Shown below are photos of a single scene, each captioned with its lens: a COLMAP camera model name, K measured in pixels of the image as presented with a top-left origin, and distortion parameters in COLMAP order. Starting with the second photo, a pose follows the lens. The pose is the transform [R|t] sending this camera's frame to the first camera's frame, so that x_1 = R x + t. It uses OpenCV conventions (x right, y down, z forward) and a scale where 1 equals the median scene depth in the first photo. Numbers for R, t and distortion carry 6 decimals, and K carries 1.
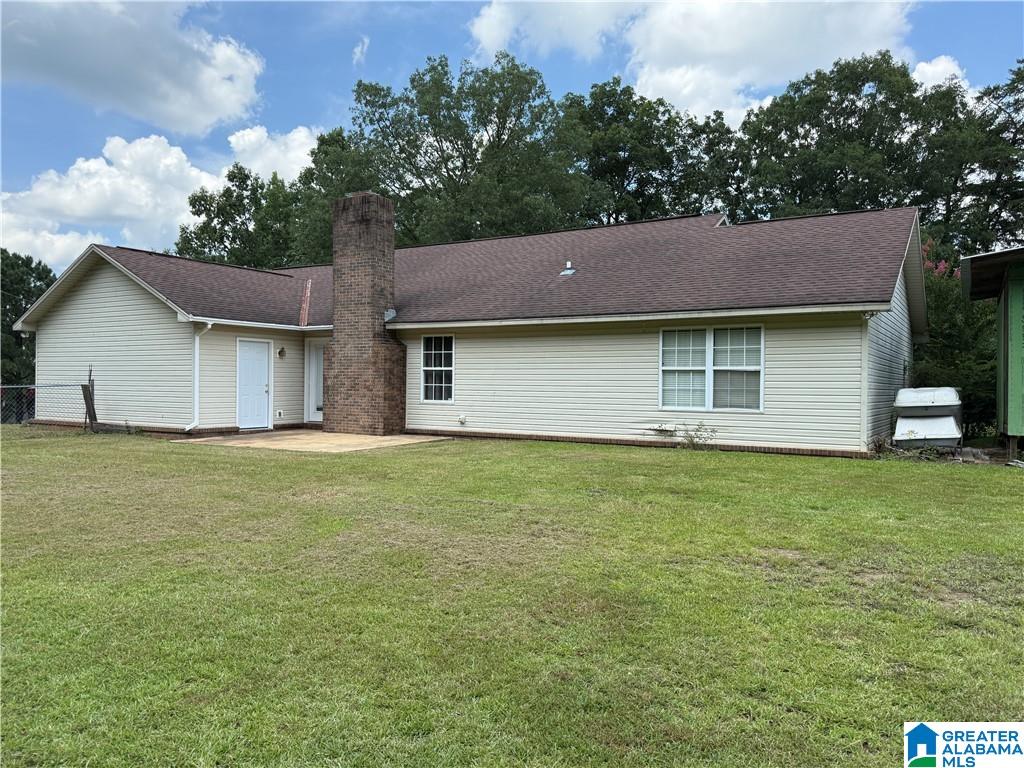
lens RADIAL K [[763.0, 0, 511.8], [0, 763.0, 387.9], [0, 0, 1]] dist [0.020713, -0.047074]
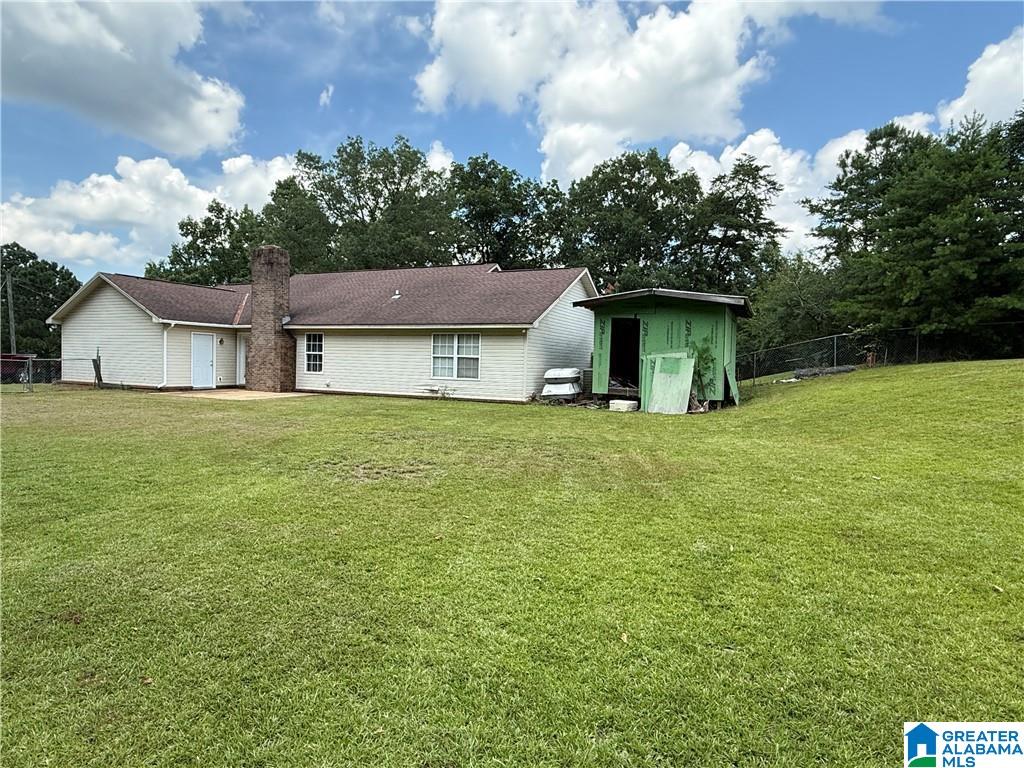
lens RADIAL K [[610.6, 0, 508.9], [0, 610.6, 390.4], [0, 0, 1]] dist [-0.005526, 0.000269]
pose [[0.995894, 0.014807, 0.089308, 0.191946], [-0.017632, 0.999366, 0.030931, 0.006830], [-0.088793, -0.032379, 0.995524, -0.347715]]
